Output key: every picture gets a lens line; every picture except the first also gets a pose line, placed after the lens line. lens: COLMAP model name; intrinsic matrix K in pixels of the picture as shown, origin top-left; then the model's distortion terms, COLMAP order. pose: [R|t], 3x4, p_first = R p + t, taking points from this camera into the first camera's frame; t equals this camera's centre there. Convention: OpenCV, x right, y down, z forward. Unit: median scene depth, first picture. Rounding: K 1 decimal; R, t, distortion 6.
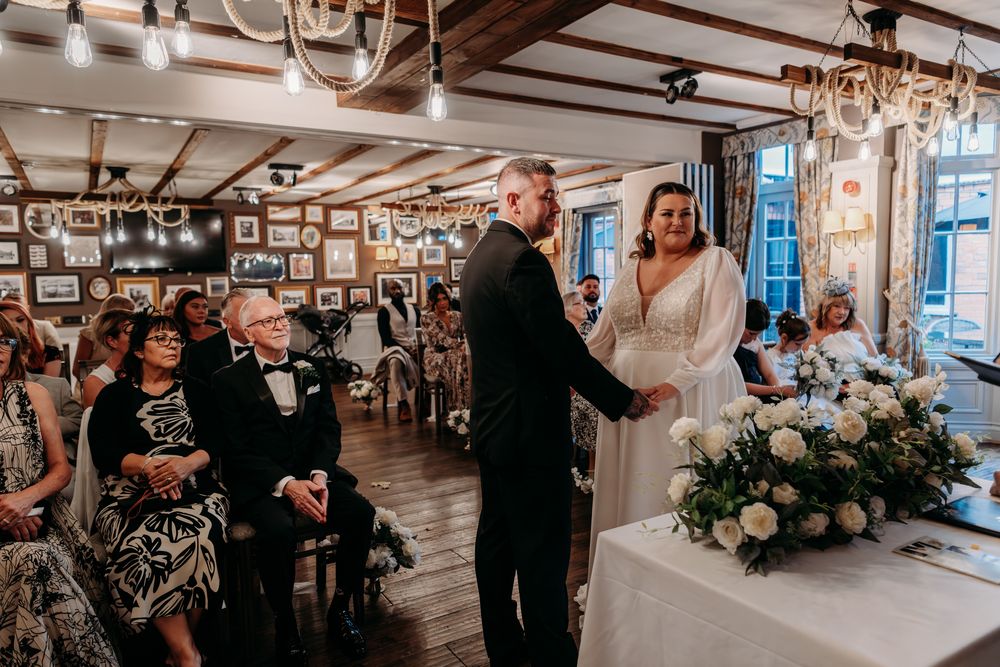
lens RADIAL K [[686.7, 0, 500.0], [0, 686.7, 333.5], [0, 0, 1]] dist [-0.004645, -0.001234]
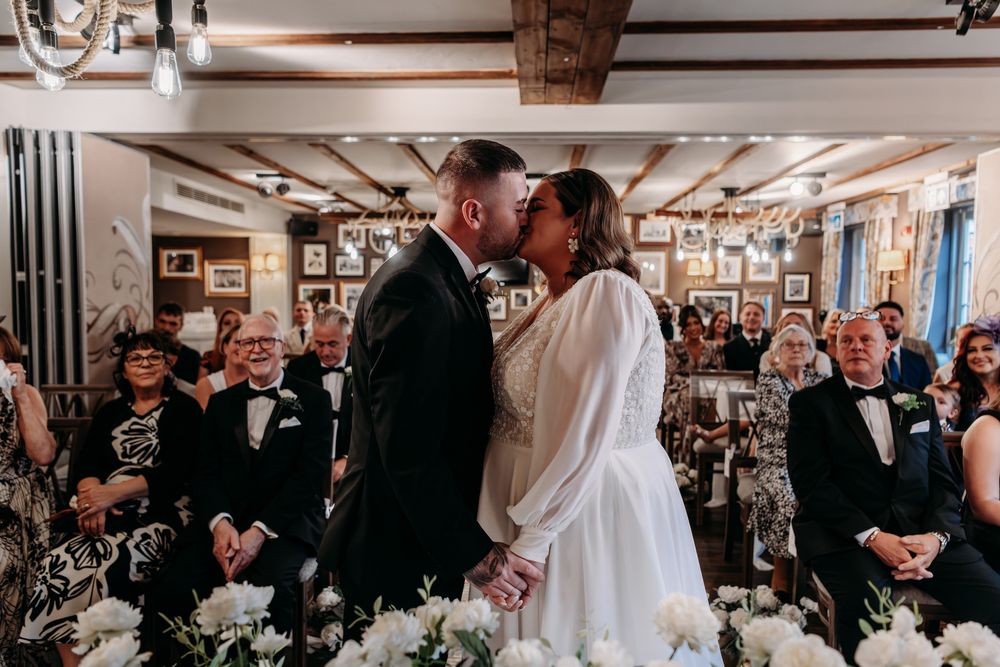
lens RADIAL K [[703.3, 0, 498.6], [0, 703.3, 339.7], [0, 0, 1]] dist [-0.001266, -0.003615]
pose [[0.830436, 0.062545, -0.553592, 0.267732], [-0.068195, 0.997618, 0.010411, -0.034685], [0.552924, 0.029106, 0.832723, 0.237468]]
